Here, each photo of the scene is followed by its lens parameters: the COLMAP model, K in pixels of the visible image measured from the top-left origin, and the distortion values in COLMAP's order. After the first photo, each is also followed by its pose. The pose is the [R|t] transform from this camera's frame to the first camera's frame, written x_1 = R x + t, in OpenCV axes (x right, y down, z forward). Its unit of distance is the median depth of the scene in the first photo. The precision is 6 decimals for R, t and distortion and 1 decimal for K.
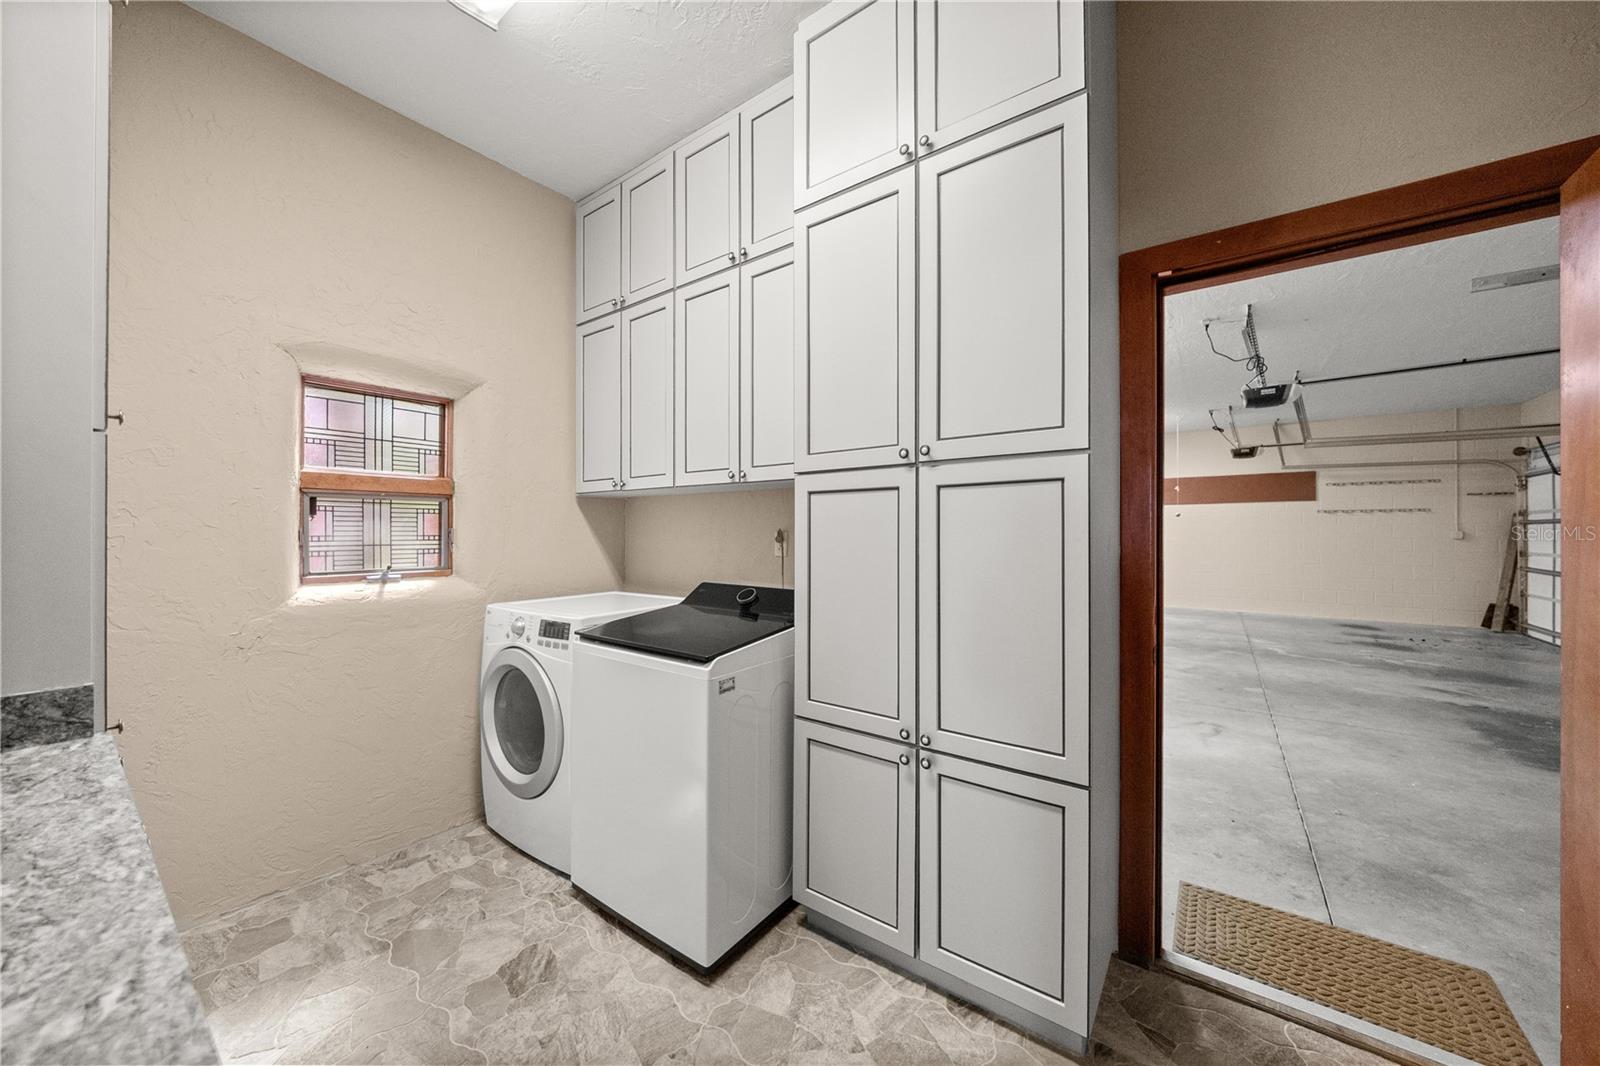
lens RADIAL K [[608.0, 0, 725.6], [0, 608.0, 530.5], [0, 0, 1]] dist [-0.001020, -0.000211]
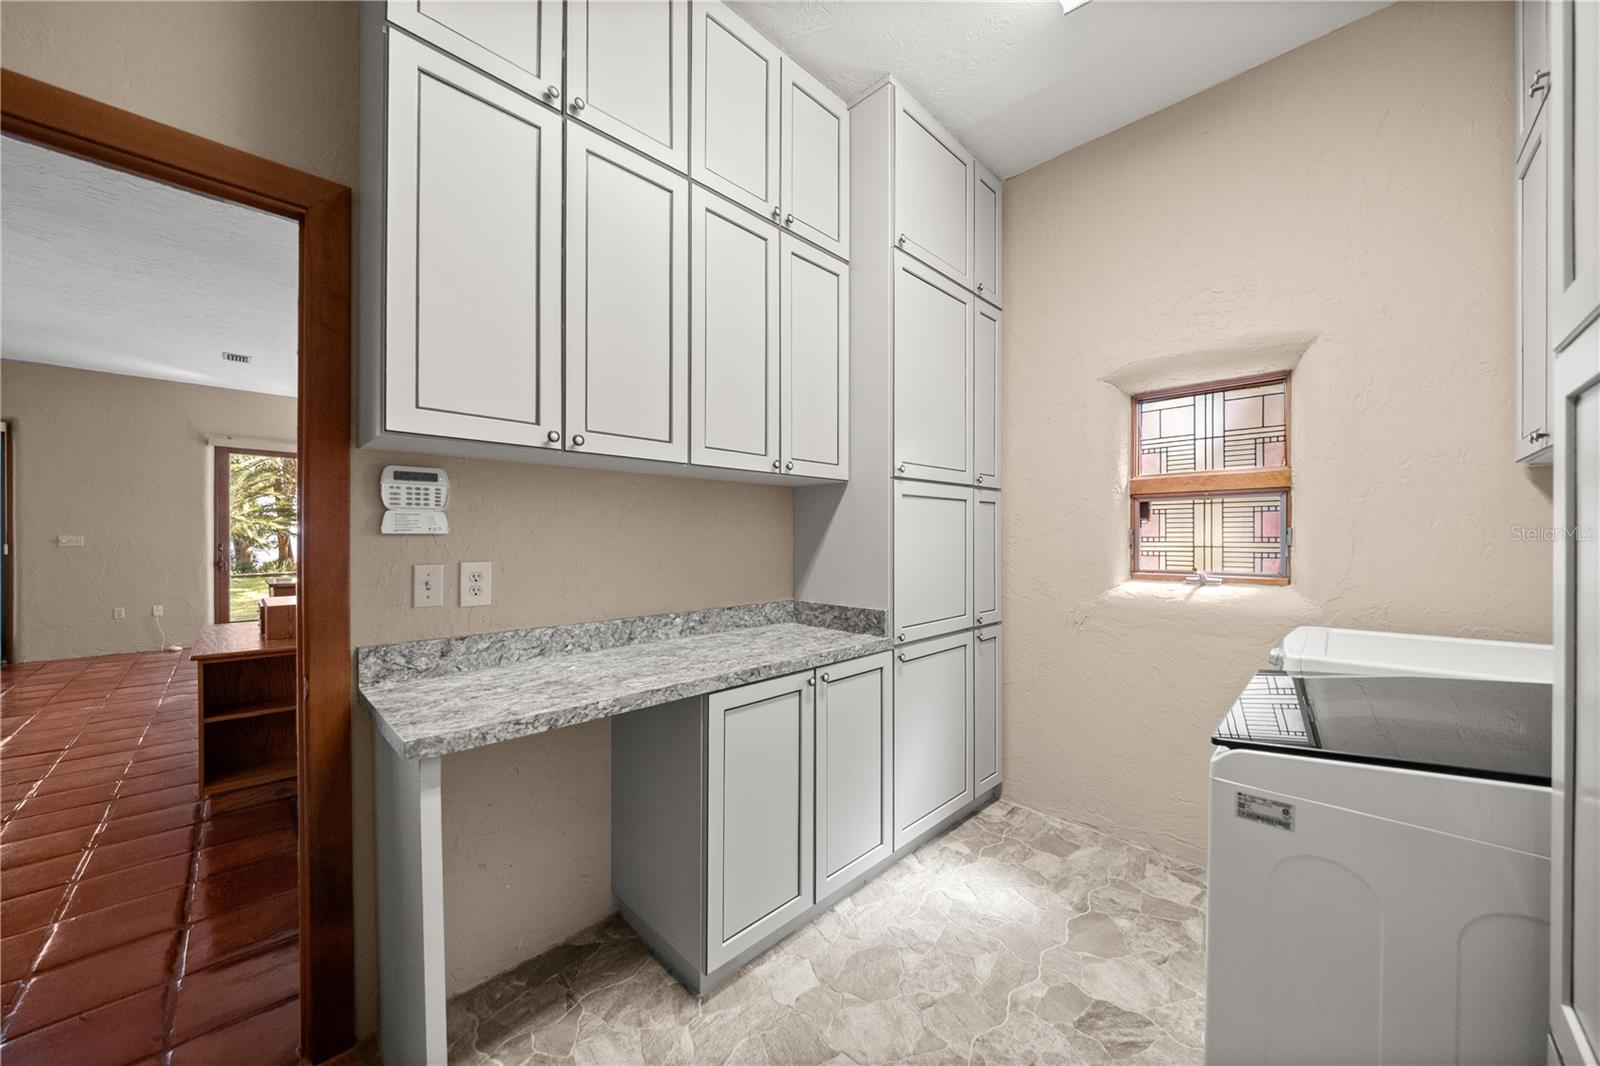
lens RADIAL K [[561.2, 0, 818.1], [0, 561.2, 536.9], [0, 0, 1]] dist [-0.001749, -0.000058]
pose [[-0.059034, -0.000611, -0.998256, 0.416850], [0.002968, 0.999995, -0.000788, 0.008612], [0.998252, -0.003009, -0.059032, 0.505336]]
